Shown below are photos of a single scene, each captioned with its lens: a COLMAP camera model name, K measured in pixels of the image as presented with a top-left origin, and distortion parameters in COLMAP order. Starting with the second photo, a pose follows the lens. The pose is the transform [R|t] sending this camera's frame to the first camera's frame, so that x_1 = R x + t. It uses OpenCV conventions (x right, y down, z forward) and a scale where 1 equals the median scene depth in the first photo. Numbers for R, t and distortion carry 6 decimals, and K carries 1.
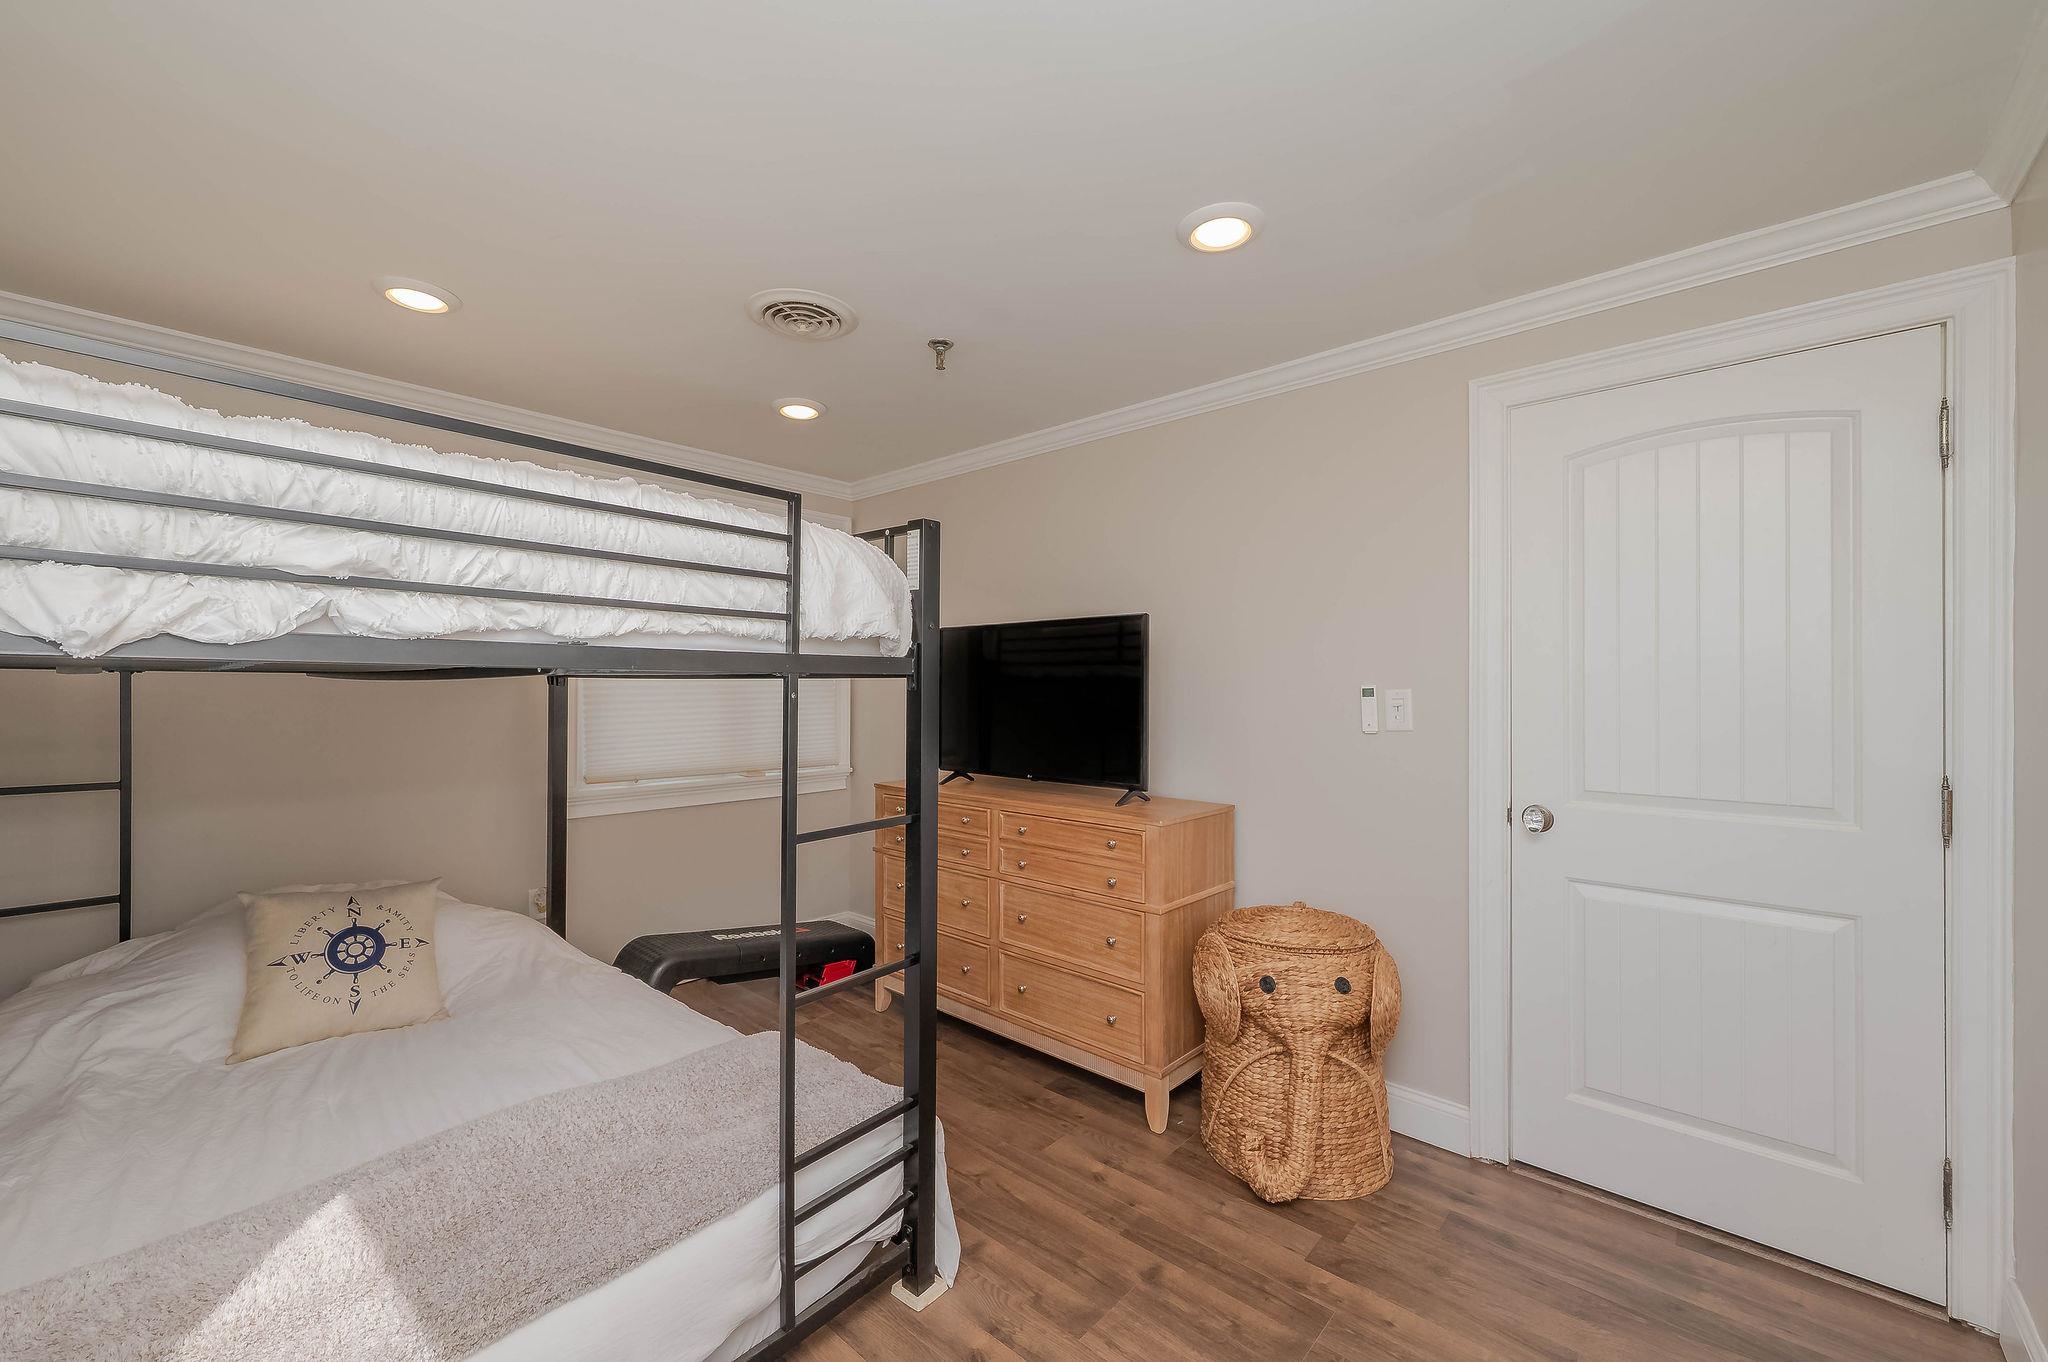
lens RADIAL K [[817.3, 0, 1014.7], [0, 817.3, 689.0], [0, 0, 1]] dist [-0.000515, 0.000189]
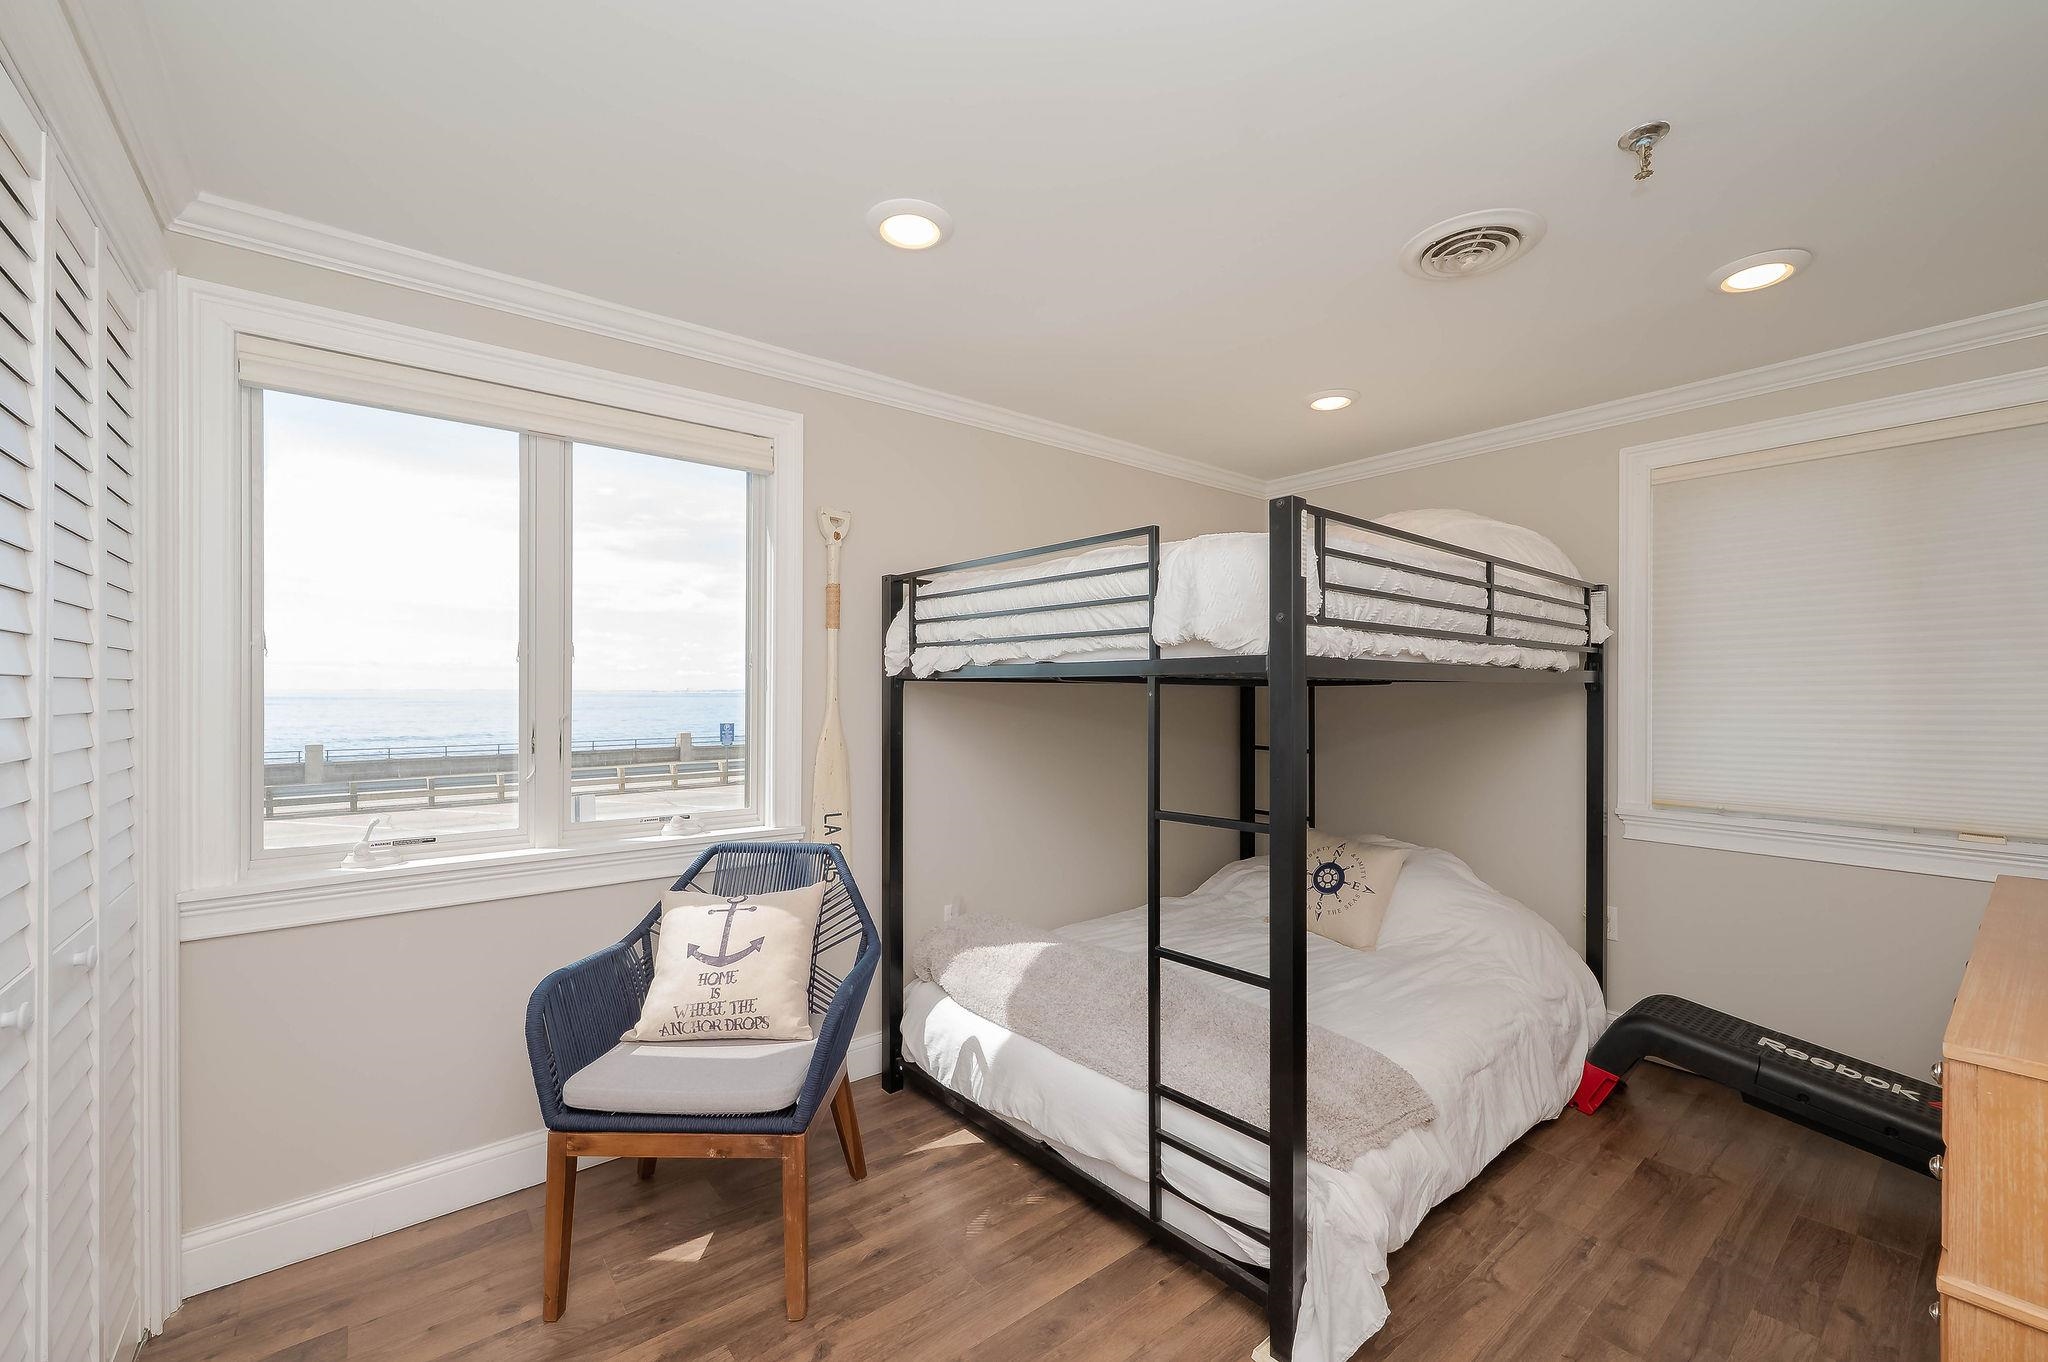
lens RADIAL K [[817.3, 0, 1014.7], [0, 817.3, 689.0], [0, 0, 1]] dist [-0.000515, 0.000189]
pose [[-0.162750, -0.008843, -0.986628, 0.938047], [-0.005208, 0.999954, -0.008103, 0.011767], [0.986654, 0.003819, -0.162789, 0.978886]]
